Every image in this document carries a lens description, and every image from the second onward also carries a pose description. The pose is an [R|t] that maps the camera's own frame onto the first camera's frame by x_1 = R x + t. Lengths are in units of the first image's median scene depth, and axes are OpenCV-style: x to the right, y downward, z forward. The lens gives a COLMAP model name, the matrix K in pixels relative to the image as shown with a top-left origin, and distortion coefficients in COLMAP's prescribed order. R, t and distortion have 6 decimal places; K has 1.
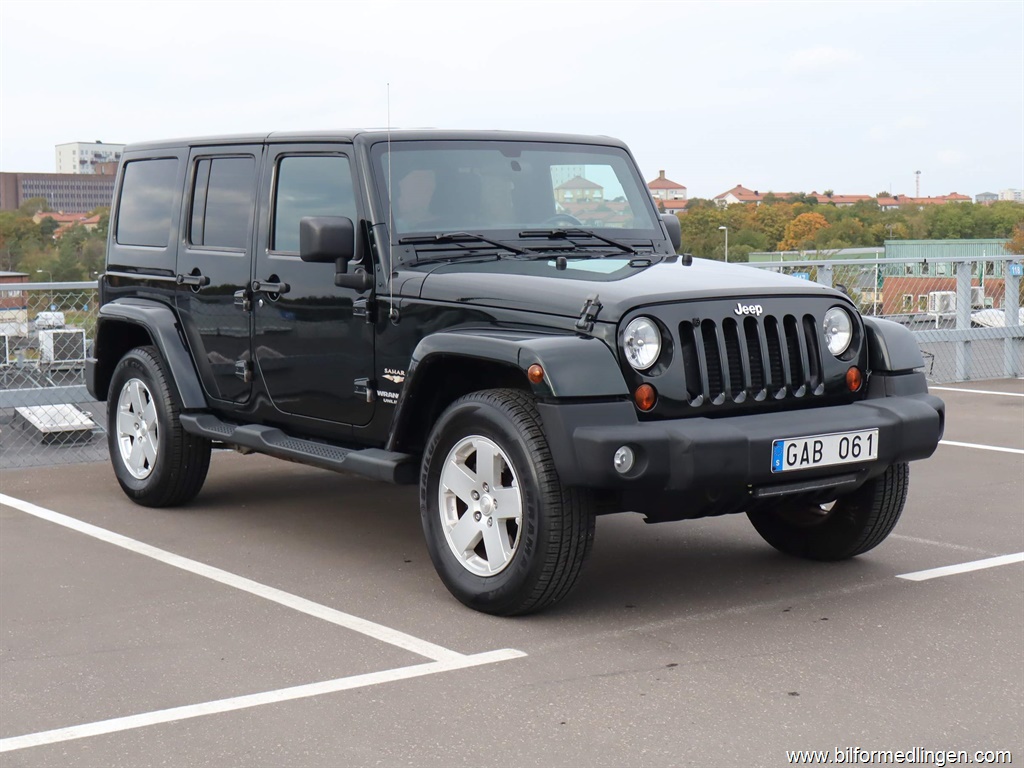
lens RADIAL K [[1776.3, 0, 504.8], [0, 1776.3, 374.6], [0, 0, 1]] dist [0.025977, 0.000000]
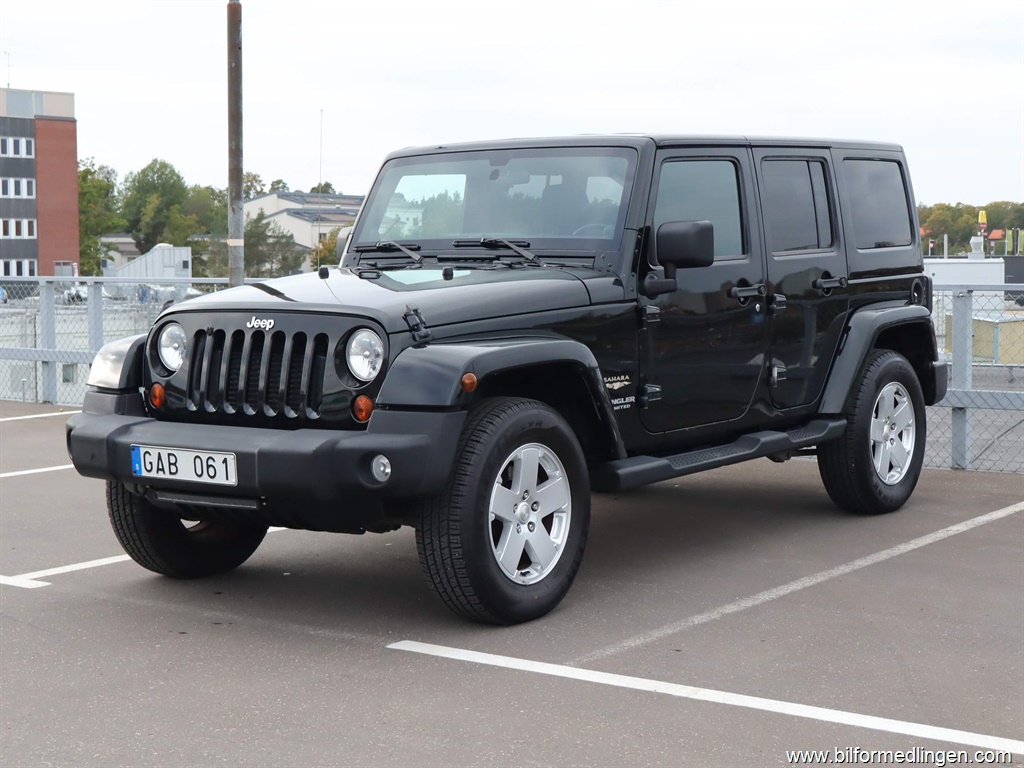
lens RADIAL K [[1776.3, 0, 467.5], [0, 1776.3, 392.3], [0, 0, 1]] dist [0.025977, 0.000000]
pose [[0.286090, 0.090188, -0.953949, 1.136388], [-0.072510, 0.994744, 0.072299, -0.079319], [0.955455, 0.048487, 0.291125, 0.829285]]
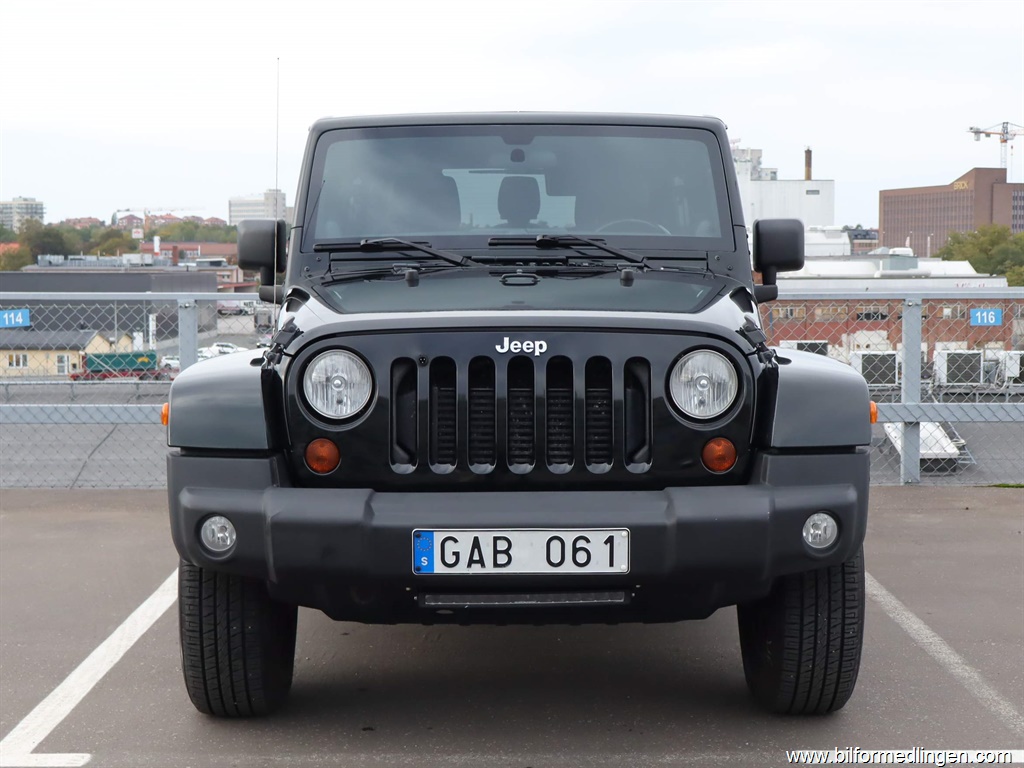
lens RADIAL K [[1776.3, 0, 504.8], [0, 1776.3, 431.7], [0, 0, 1]] dist [0.025977, 0.000000]
pose [[0.814907, 0.070492, -0.575289, 0.552447], [-0.058344, 0.997512, 0.039582, -0.030497], [0.576647, 0.001309, 0.816992, 0.412263]]
